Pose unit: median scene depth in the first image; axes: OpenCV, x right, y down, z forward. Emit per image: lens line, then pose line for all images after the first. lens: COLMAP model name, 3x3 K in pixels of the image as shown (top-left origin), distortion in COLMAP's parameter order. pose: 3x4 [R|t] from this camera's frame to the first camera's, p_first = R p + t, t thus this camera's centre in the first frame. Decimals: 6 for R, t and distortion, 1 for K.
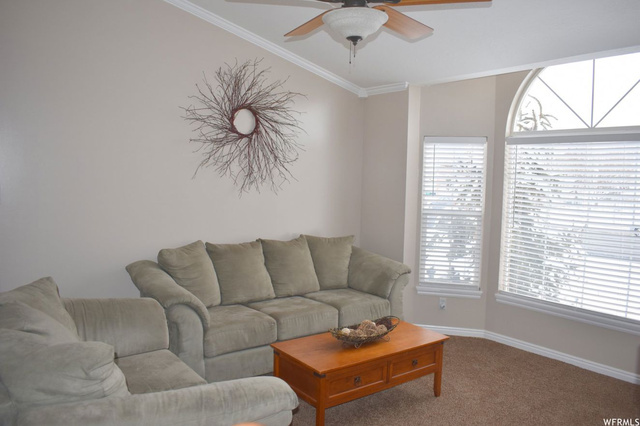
lens RADIAL K [[508.3, 0, 320.0], [0, 508.3, 213.0], [0, 0, 1]] dist [0.001240, -0.000437]
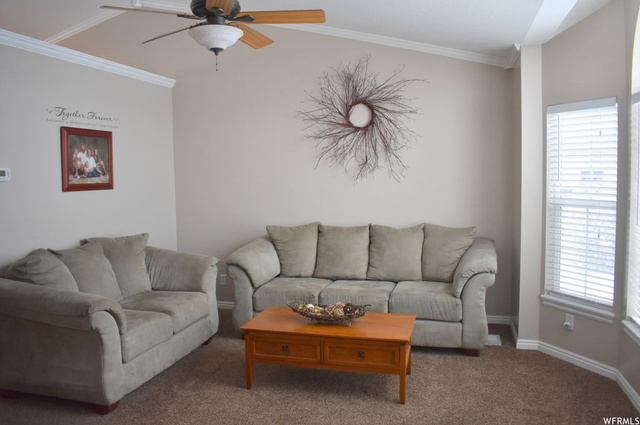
lens RADIAL K [[509.0, 0, 320.0], [0, 509.0, 212.5], [0, 0, 1]] dist [-0.008693, -0.005652]
pose [[0.622091, 0.033676, -0.782220, 0.657407], [-0.021709, 0.999432, 0.025763, 0.001882], [0.782644, 0.000954, 0.622469, 0.251020]]
